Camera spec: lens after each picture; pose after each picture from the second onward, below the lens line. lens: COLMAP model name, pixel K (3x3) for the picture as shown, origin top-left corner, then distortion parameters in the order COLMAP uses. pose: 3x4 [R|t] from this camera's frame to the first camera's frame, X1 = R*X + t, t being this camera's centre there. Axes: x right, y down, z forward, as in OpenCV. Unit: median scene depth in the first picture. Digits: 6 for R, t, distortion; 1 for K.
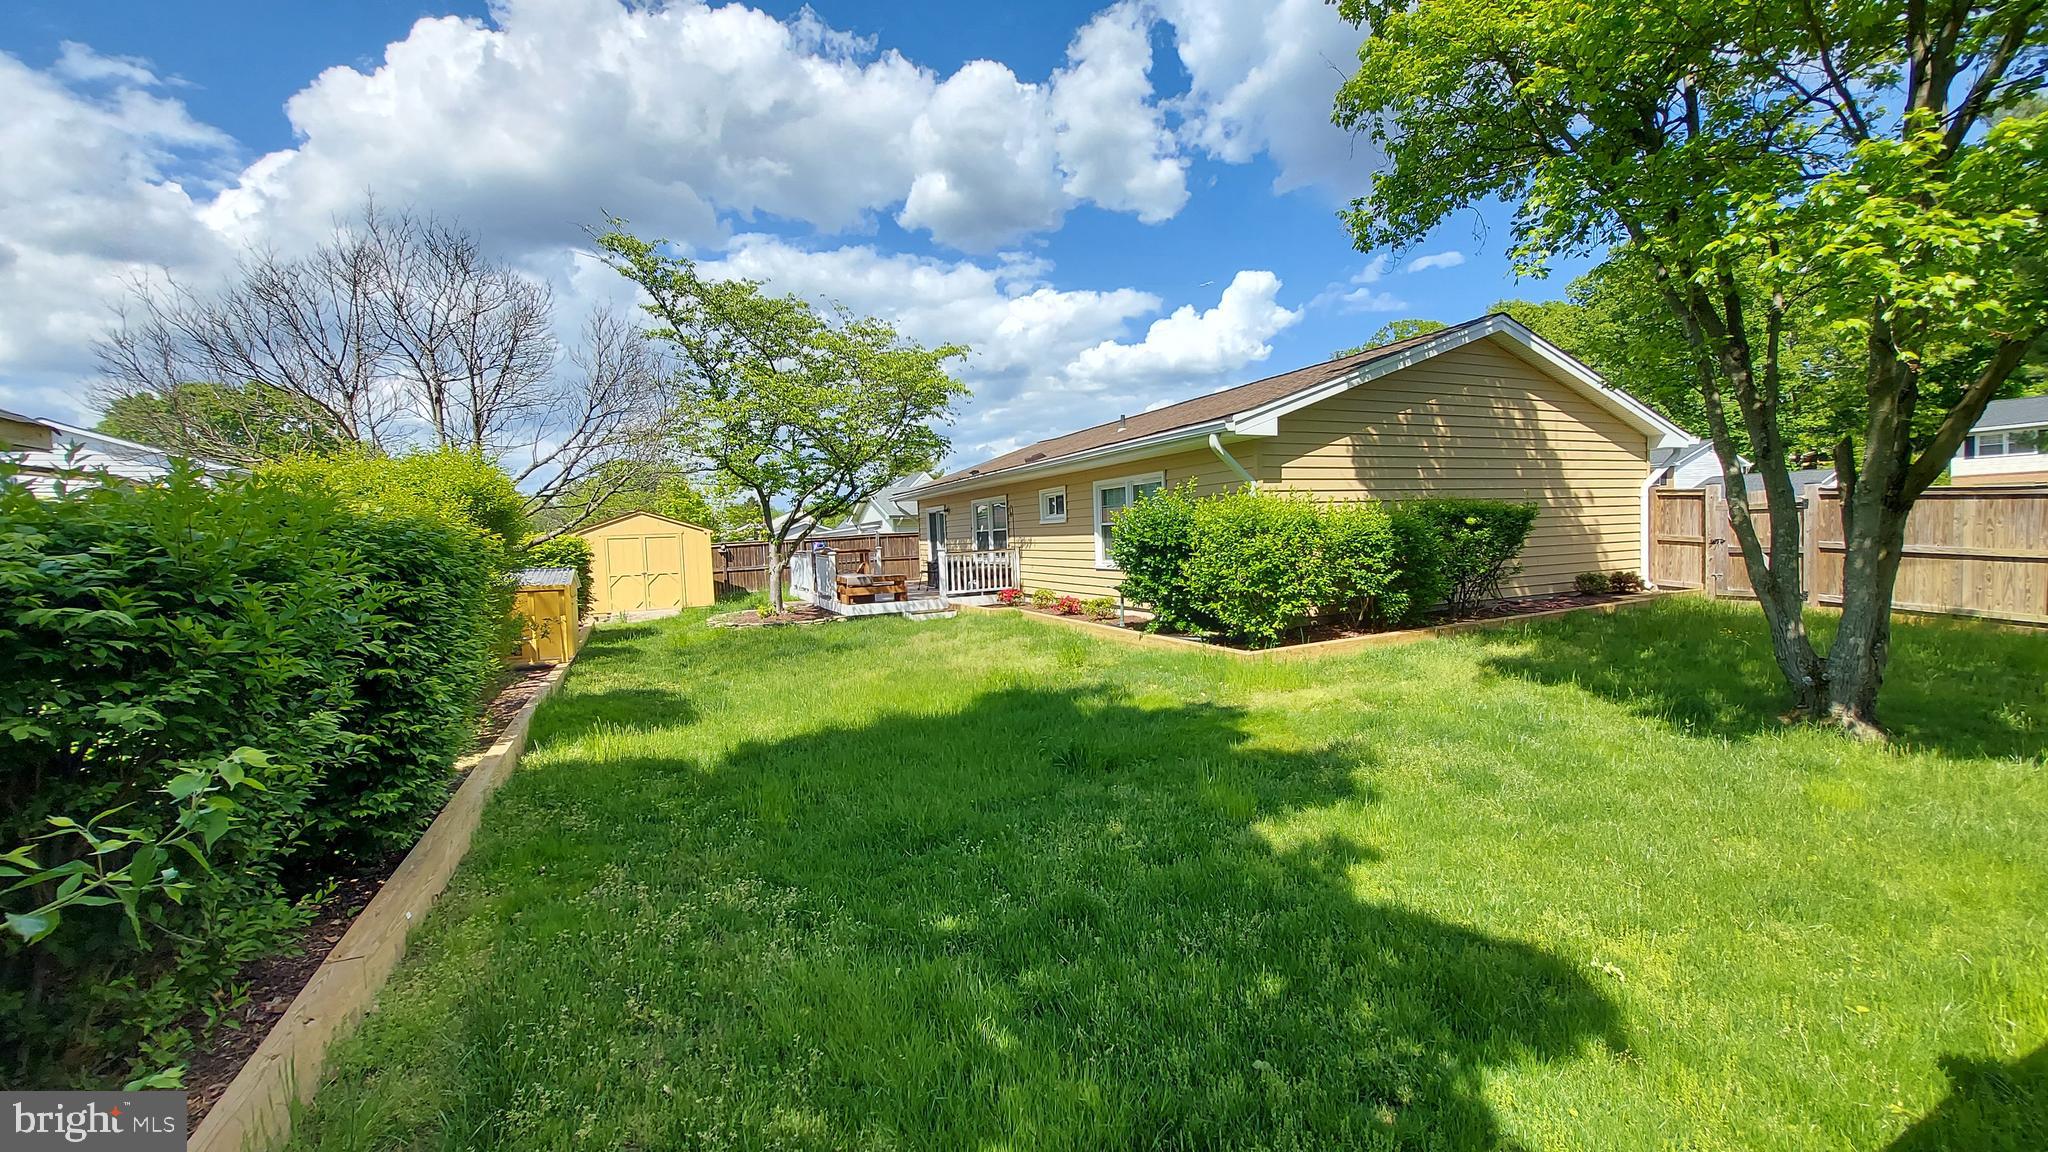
lens RADIAL K [[814.5, 0, 1024.0], [0, 814.5, 576.0], [0, 0, 1]] dist [-0.013589, 0.000546]
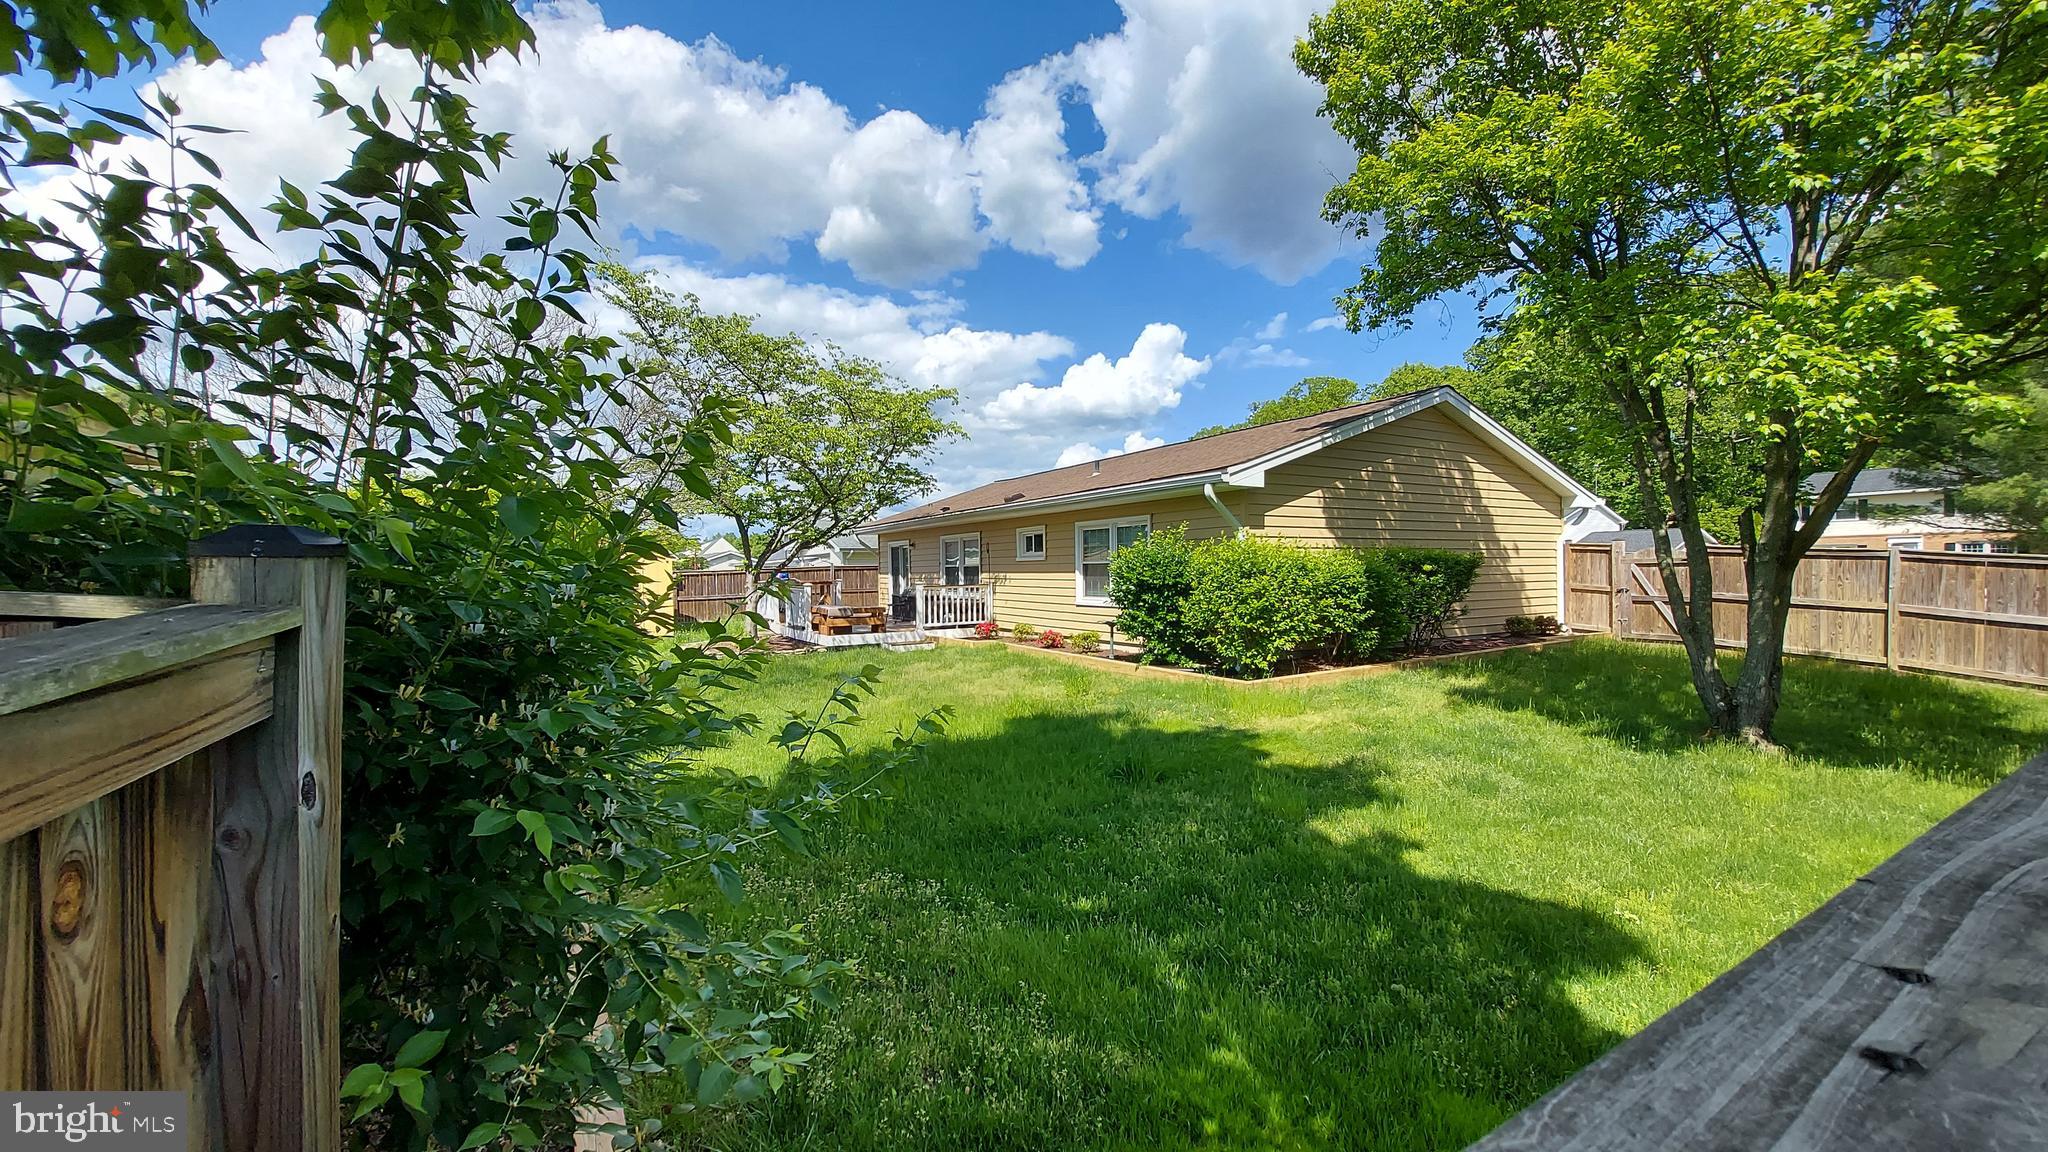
lens RADIAL K [[823.0, 0, 1024.0], [0, 823.0, 576.0], [0, 0, 1]] dist [-0.013146, -0.000353]
pose [[0.993995, 0.023095, 0.106965, -0.137643], [-0.018201, 0.998752, -0.046501, 0.007088], [-0.107906, 0.044274, 0.993175, -0.077772]]
